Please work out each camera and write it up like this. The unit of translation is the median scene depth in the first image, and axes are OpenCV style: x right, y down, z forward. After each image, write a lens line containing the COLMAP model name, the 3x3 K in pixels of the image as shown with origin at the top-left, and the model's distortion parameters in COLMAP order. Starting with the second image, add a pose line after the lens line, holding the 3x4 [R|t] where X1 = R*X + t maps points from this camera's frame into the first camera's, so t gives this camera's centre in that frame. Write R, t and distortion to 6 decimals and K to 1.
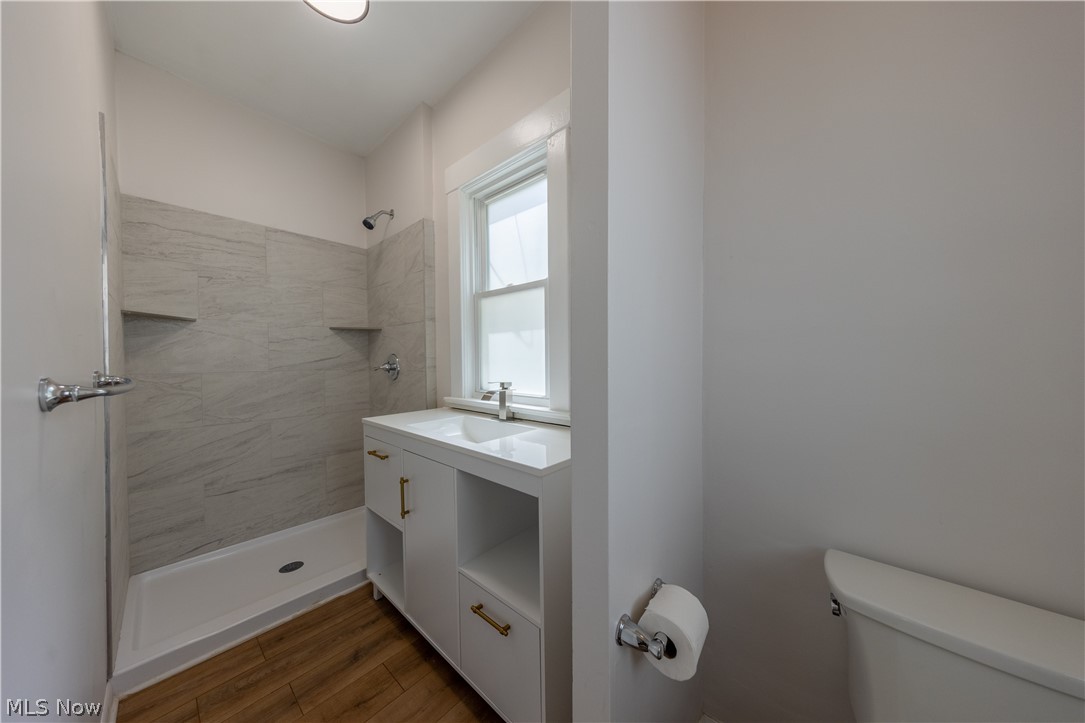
lens RADIAL K [[346.4, 0, 545.2], [0, 346.4, 363.2], [0, 0, 1]] dist [0.004762, -0.000431]
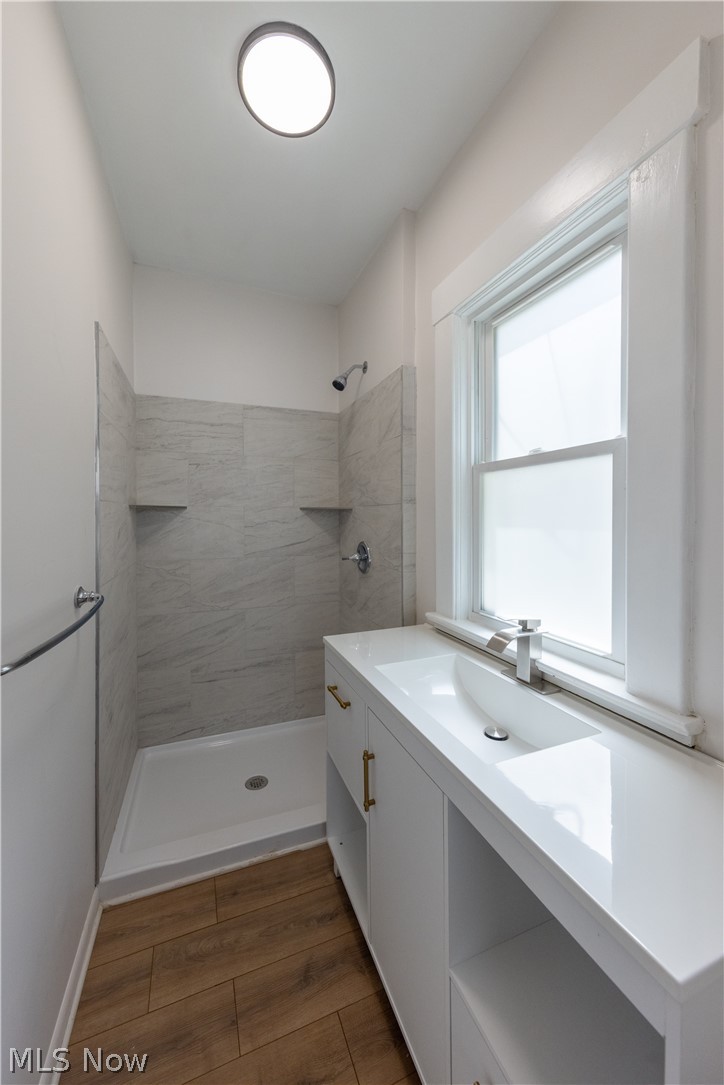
lens RADIAL K [[385.9, 0, 334.5], [0, 385.9, 519.4], [0, 0, 1]] dist [0.006971, -0.000258]
pose [[0.870831, 0.014270, -0.491376, -0.076548], [-0.011356, 0.999896, 0.008913, -0.109796], [0.491452, -0.002181, 0.870902, 0.241050]]
